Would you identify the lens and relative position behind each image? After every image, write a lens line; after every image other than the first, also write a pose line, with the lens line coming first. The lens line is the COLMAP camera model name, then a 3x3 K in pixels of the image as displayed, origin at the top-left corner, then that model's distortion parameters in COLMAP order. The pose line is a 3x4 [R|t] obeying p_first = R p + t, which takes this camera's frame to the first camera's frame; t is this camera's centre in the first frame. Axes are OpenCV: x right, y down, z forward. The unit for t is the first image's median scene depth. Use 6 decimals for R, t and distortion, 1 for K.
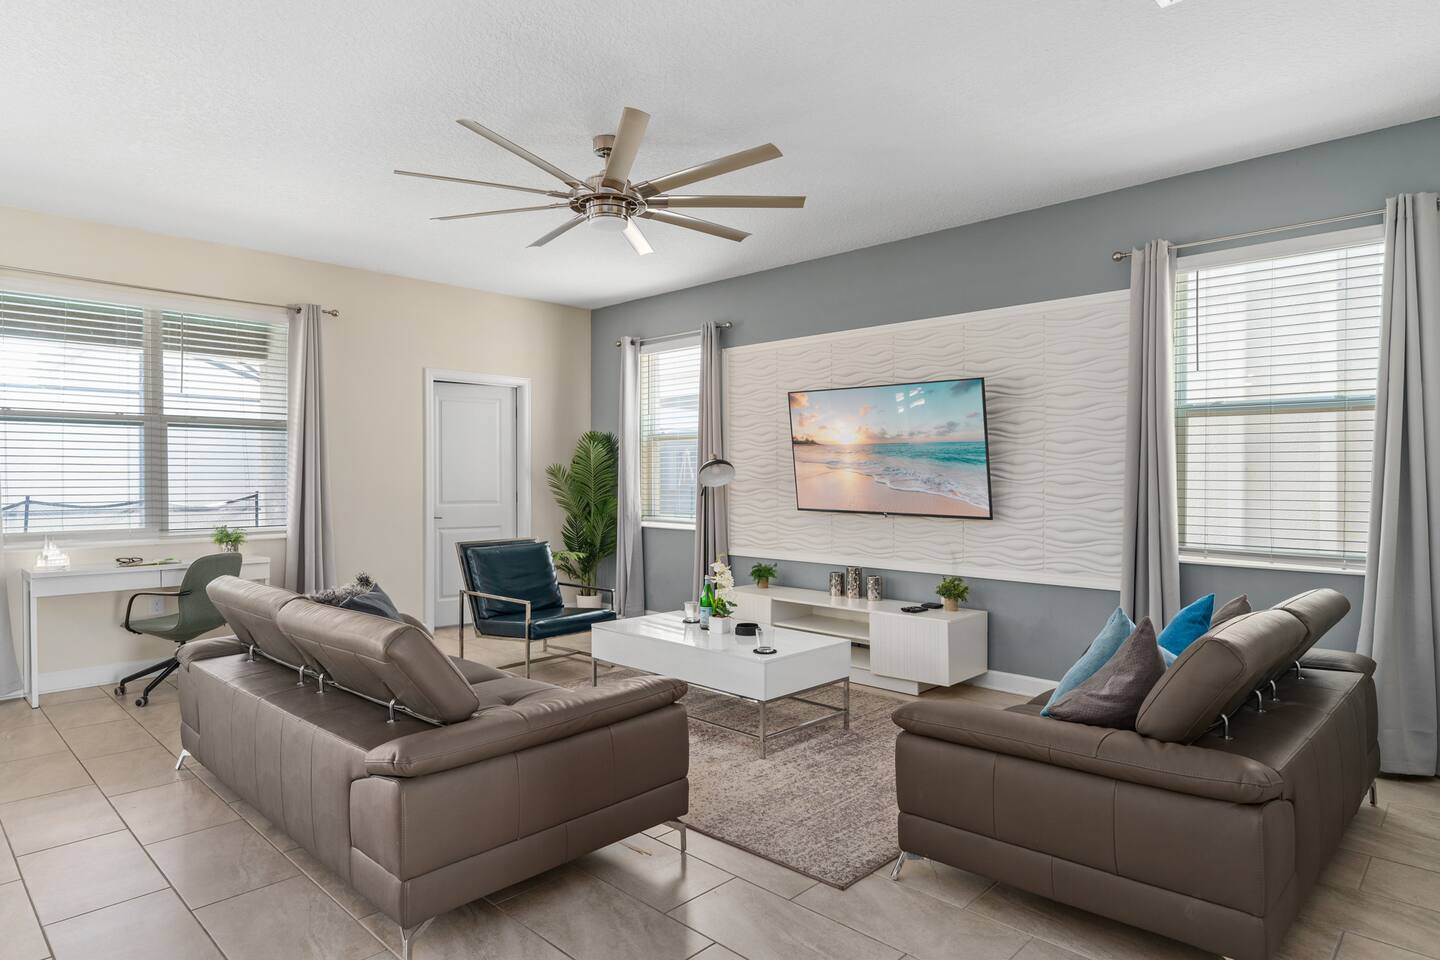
lens RADIAL K [[837.1, 0, 723.6], [0, 837.1, 482.5], [0, 0, 1]] dist [0.004515, 0.001587]
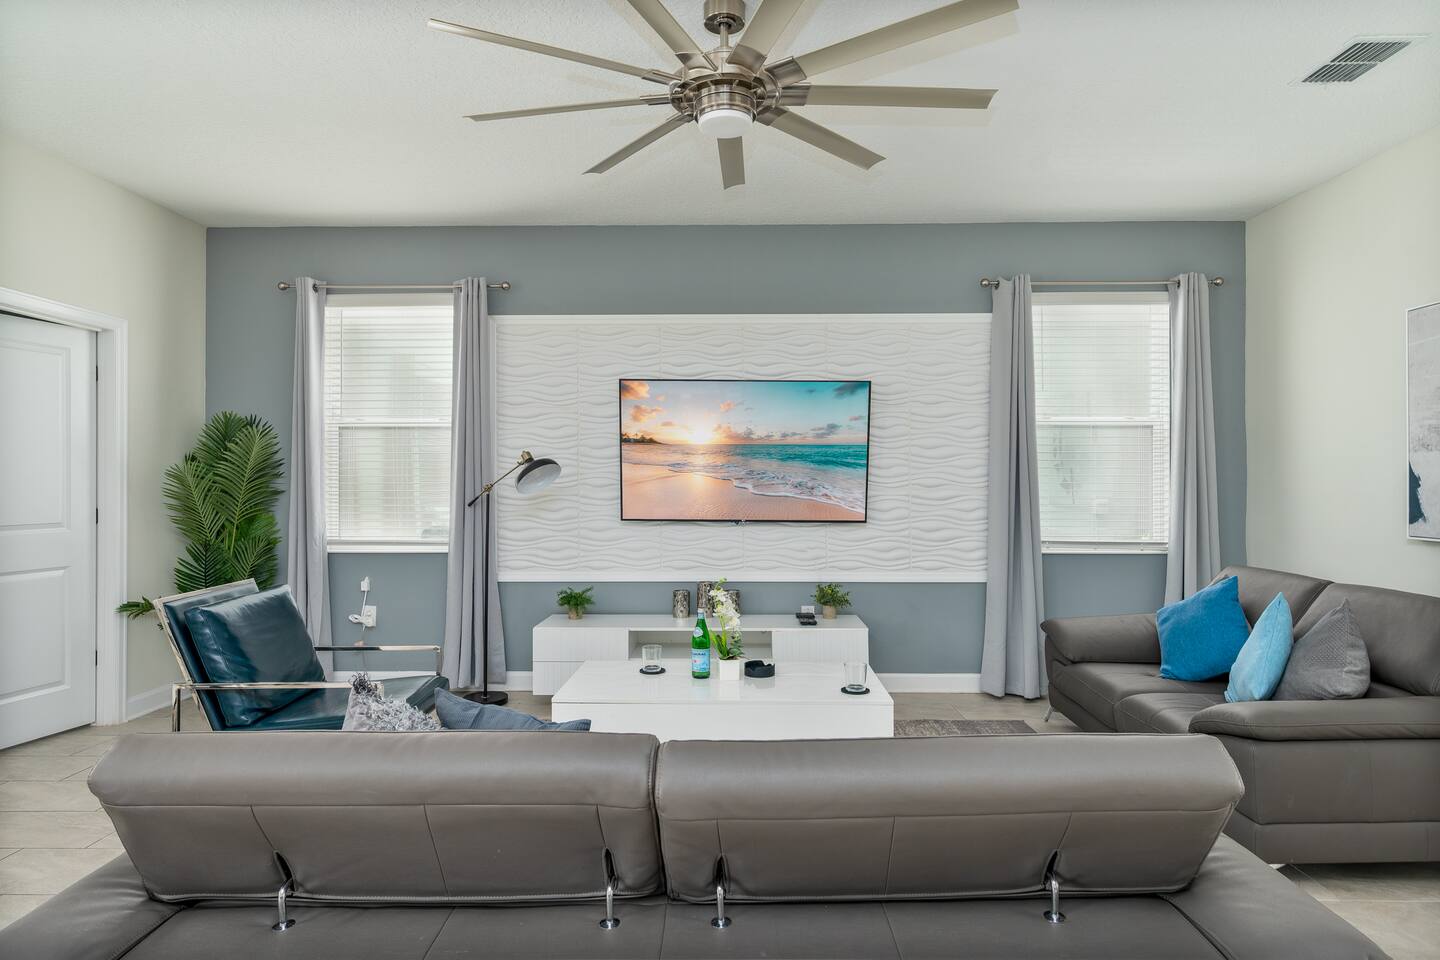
lens RADIAL K [[837.1, 0, 710.7], [0, 837.1, 491.0], [0, 0, 1]] dist [0.004515, 0.001587]
pose [[0.727572, -0.013126, 0.685906, -0.466822], [0.006903, 0.999906, 0.011812, -0.006813], [-0.685997, -0.003859, 0.727594, 0.363038]]
